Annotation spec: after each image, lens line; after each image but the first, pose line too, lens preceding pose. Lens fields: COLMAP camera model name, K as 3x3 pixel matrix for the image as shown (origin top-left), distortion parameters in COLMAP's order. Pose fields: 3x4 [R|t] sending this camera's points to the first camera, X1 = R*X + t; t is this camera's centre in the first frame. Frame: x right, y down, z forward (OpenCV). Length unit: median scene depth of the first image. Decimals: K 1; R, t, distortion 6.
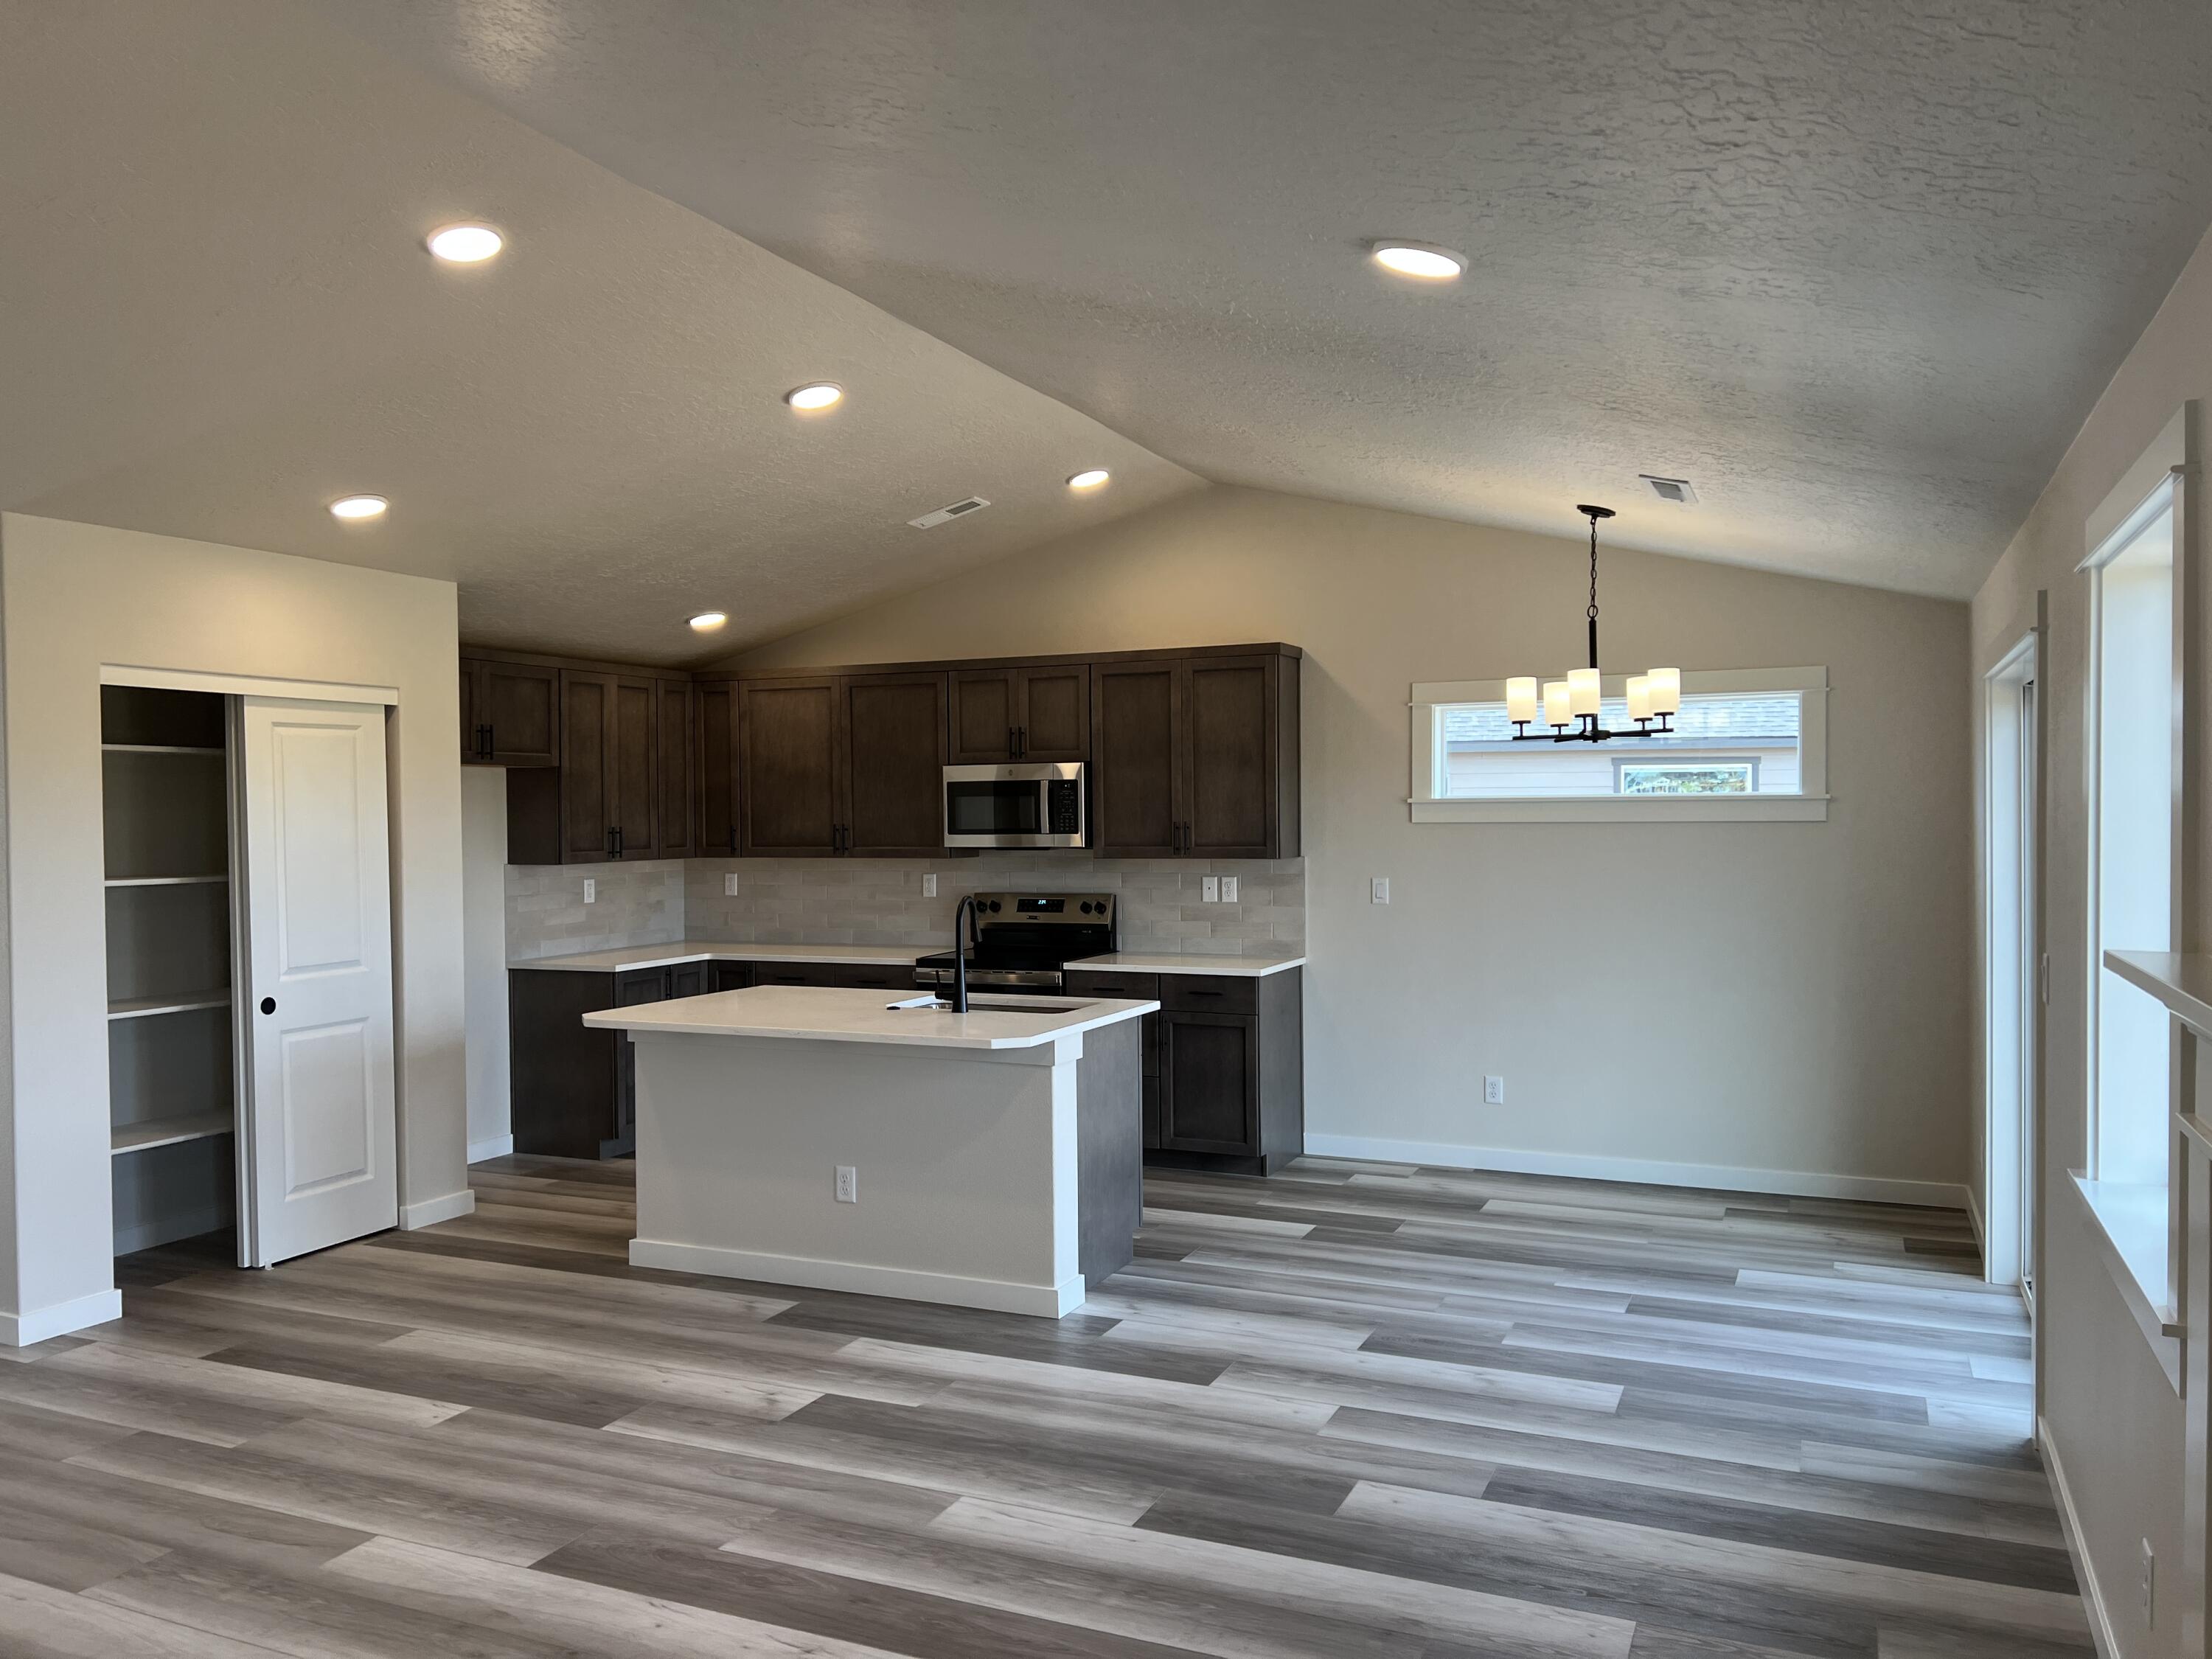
lens RADIAL K [[1653.0, 0, 1107.7], [0, 1653.0, 831.3], [0, 0, 1]] dist [0.030355, -0.042173]
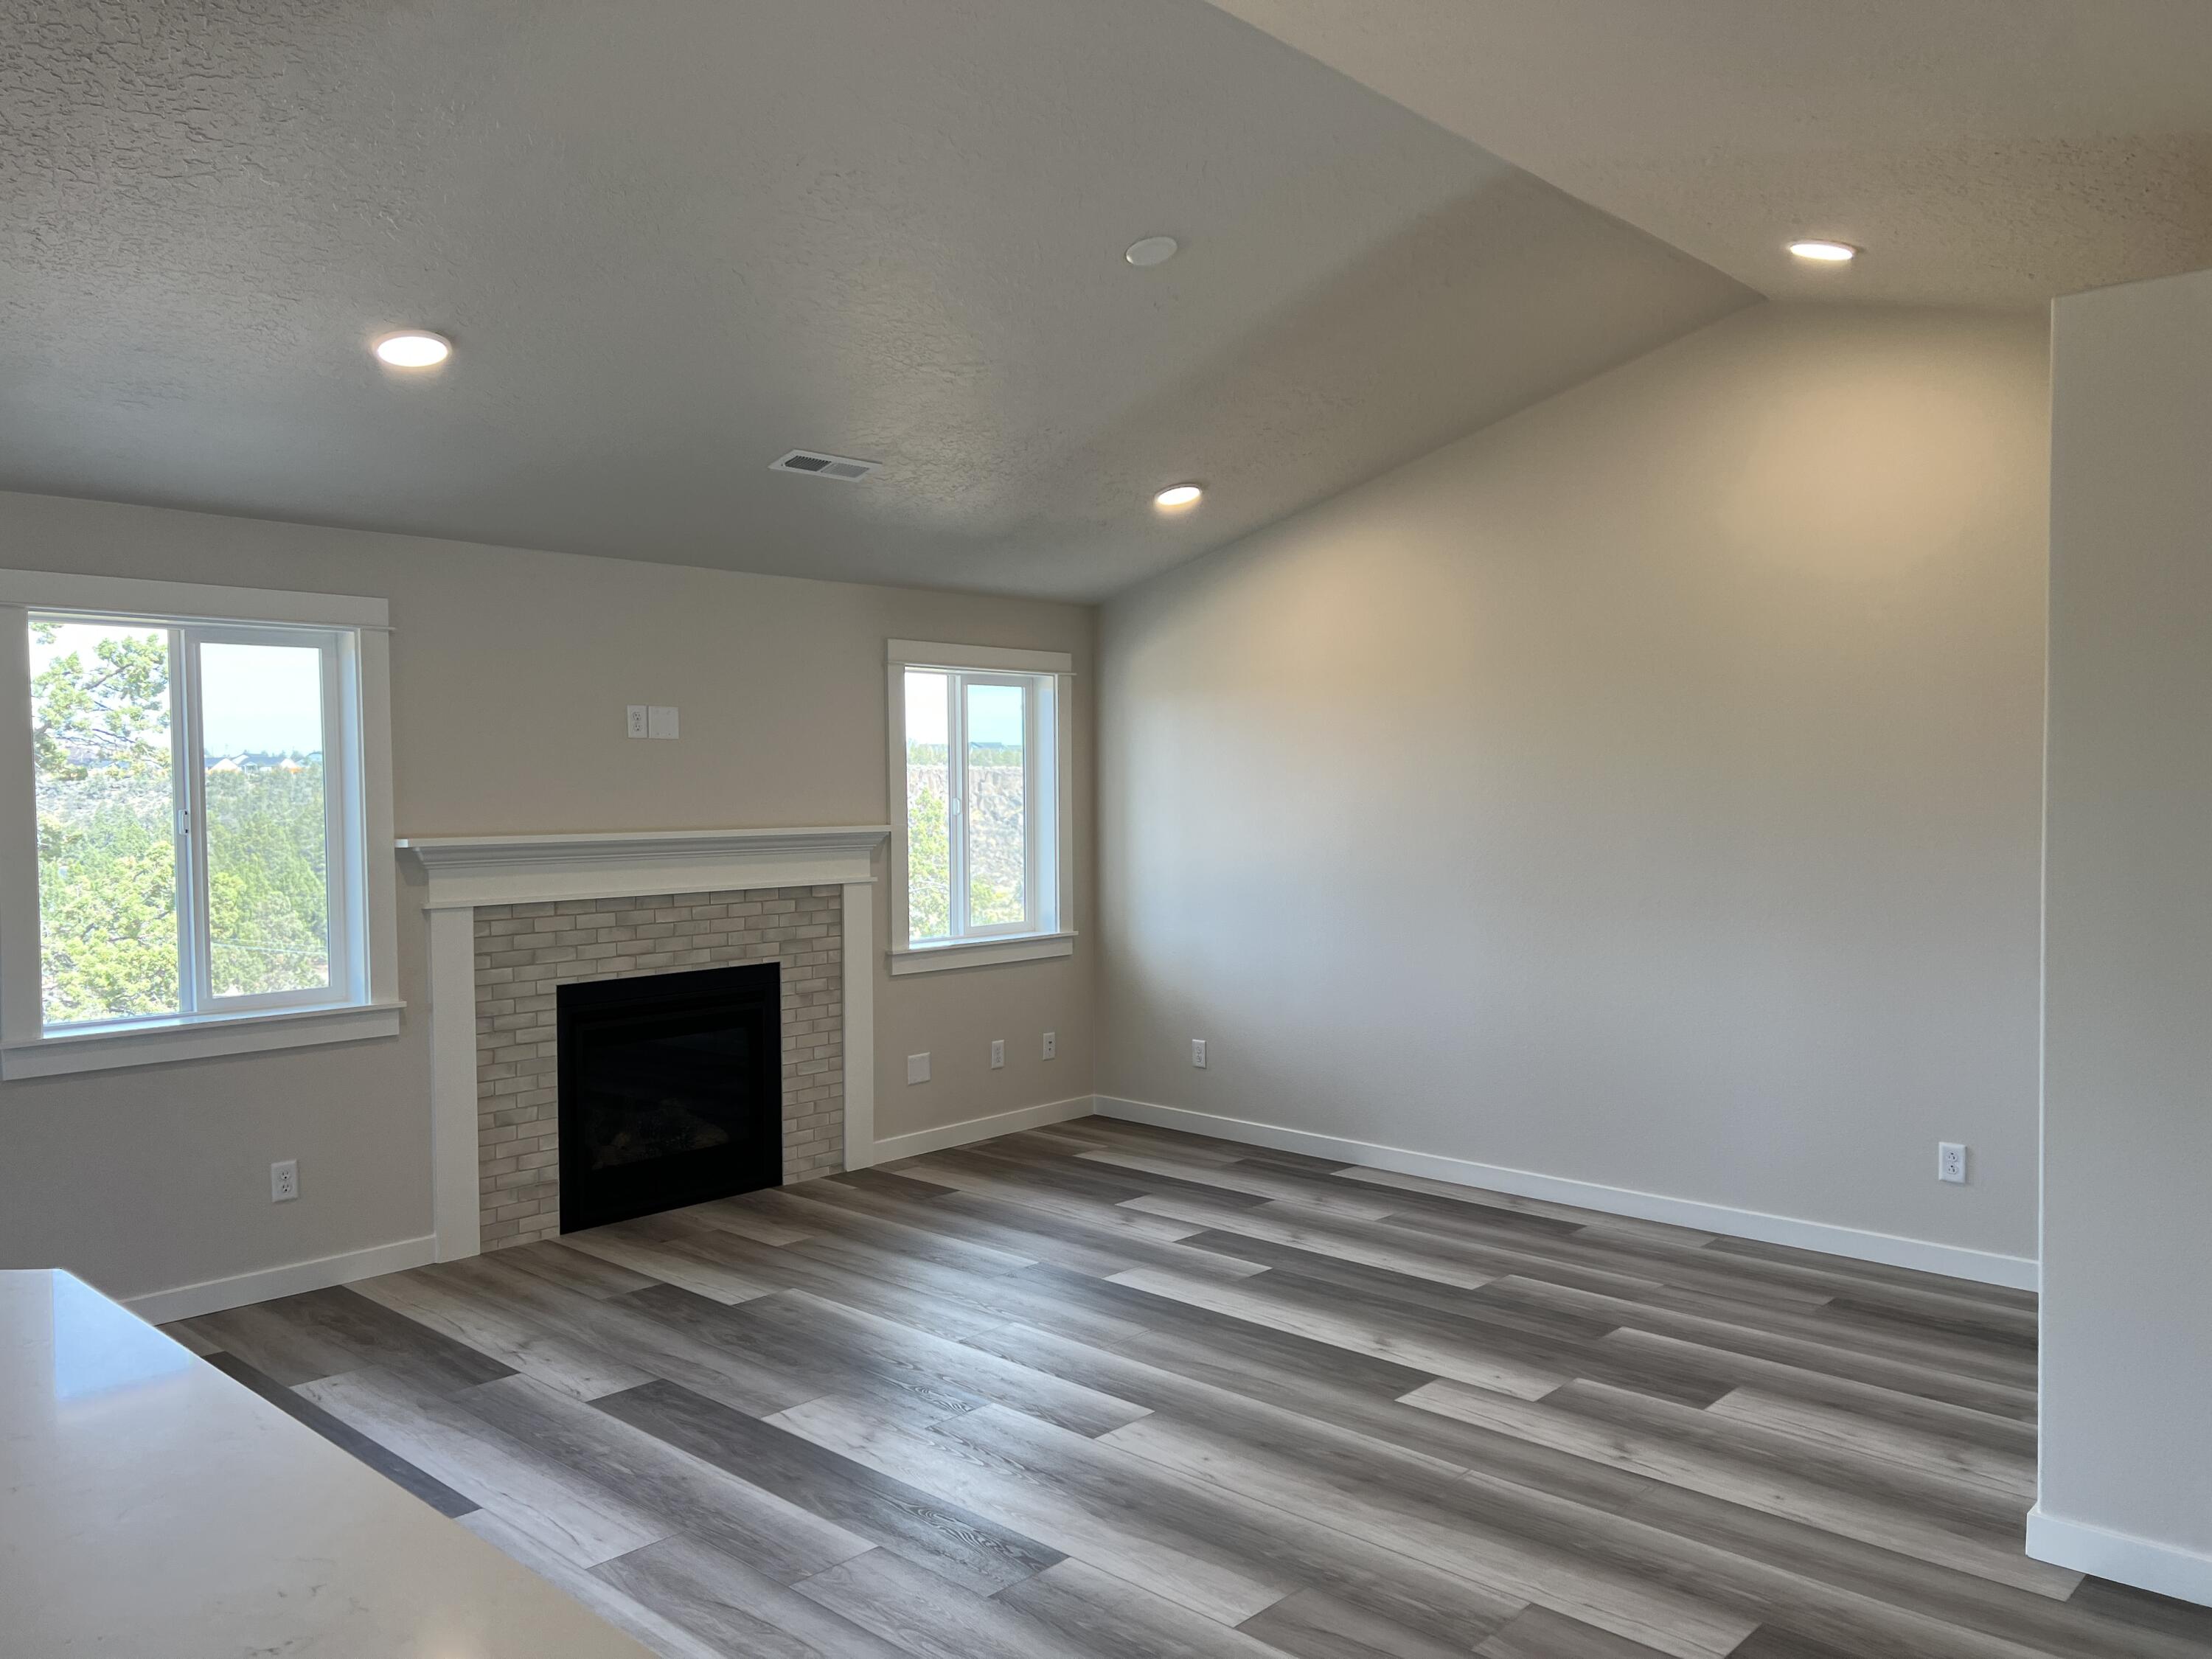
lens RADIAL K [[1653.0, 0, 1109.3], [0, 1653.0, 832.1], [0, 0, 1]] dist [0.030355, -0.042173]
pose [[-0.944558, 0.004163, 0.328319, -0.698993], [0.016622, 0.999244, 0.035150, -0.003183], [-0.327924, 0.038658, -0.943913, 1.915516]]
